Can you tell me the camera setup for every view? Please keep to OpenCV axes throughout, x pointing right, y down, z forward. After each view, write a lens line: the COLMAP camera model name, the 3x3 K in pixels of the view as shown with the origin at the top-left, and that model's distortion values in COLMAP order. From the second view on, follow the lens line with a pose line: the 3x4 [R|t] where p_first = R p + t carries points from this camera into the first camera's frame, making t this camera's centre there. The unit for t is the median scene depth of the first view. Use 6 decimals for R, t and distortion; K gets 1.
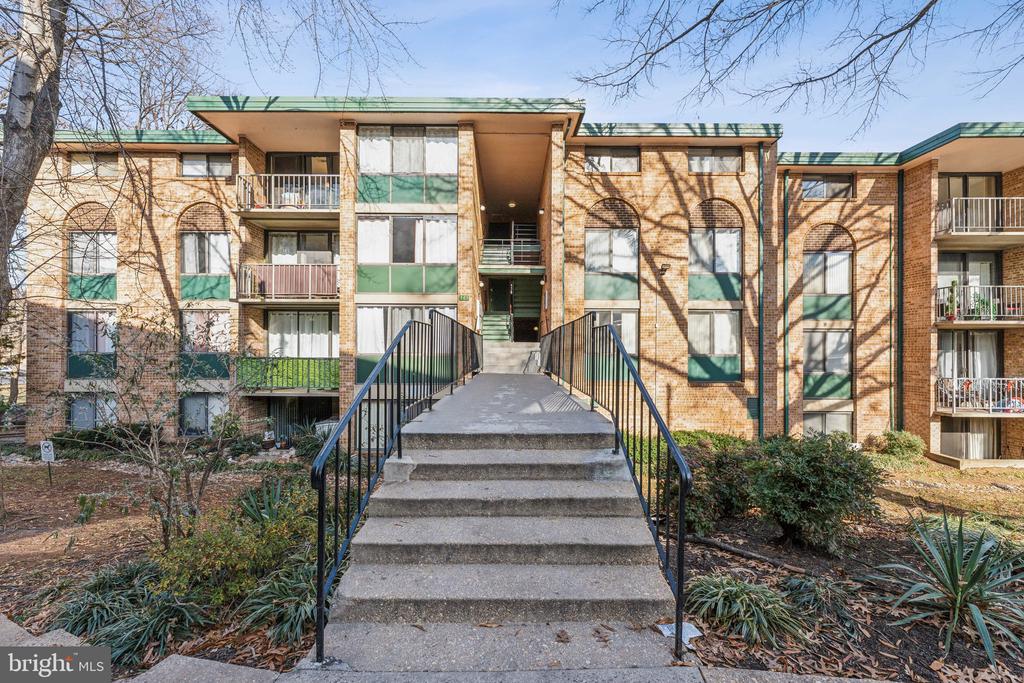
lens RADIAL K [[406.1, 0, 507.6], [0, 406.1, 351.0], [0, 0, 1]] dist [-0.000977, -0.000076]
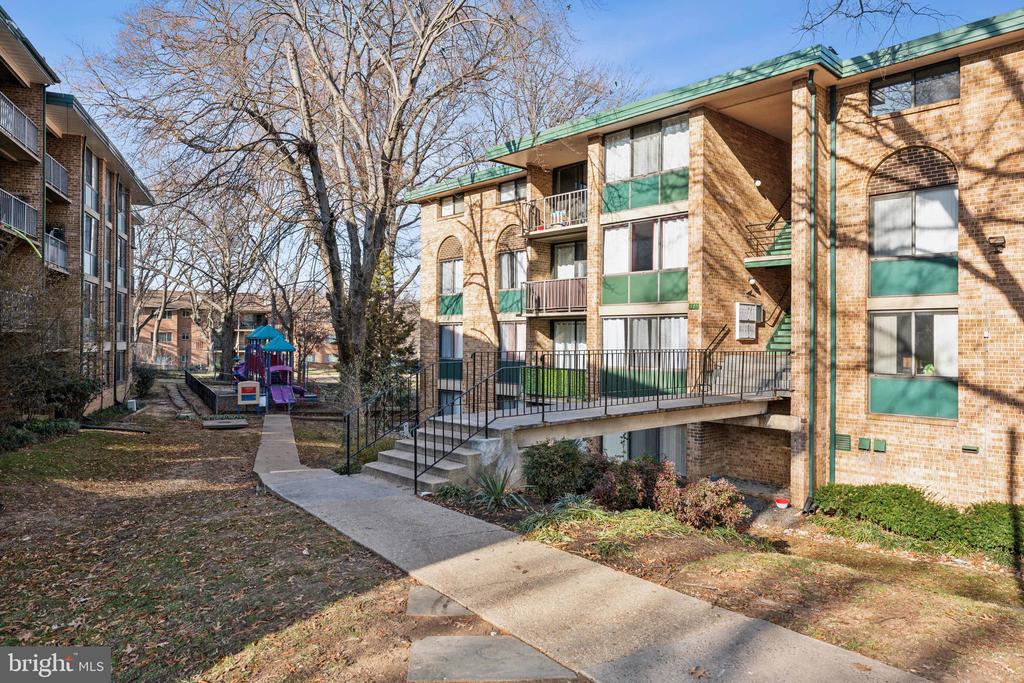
lens RADIAL K [[693.3, 0, 512.0], [0, 693.3, 341.5], [0, 0, 1]] dist [-0.024387, -0.000714]
pose [[0.666592, 0.002191, -0.745420, 0.667258], [-0.004618, 0.999989, -0.001191, -0.045882], [0.745409, 0.004236, 0.666594, -0.261328]]
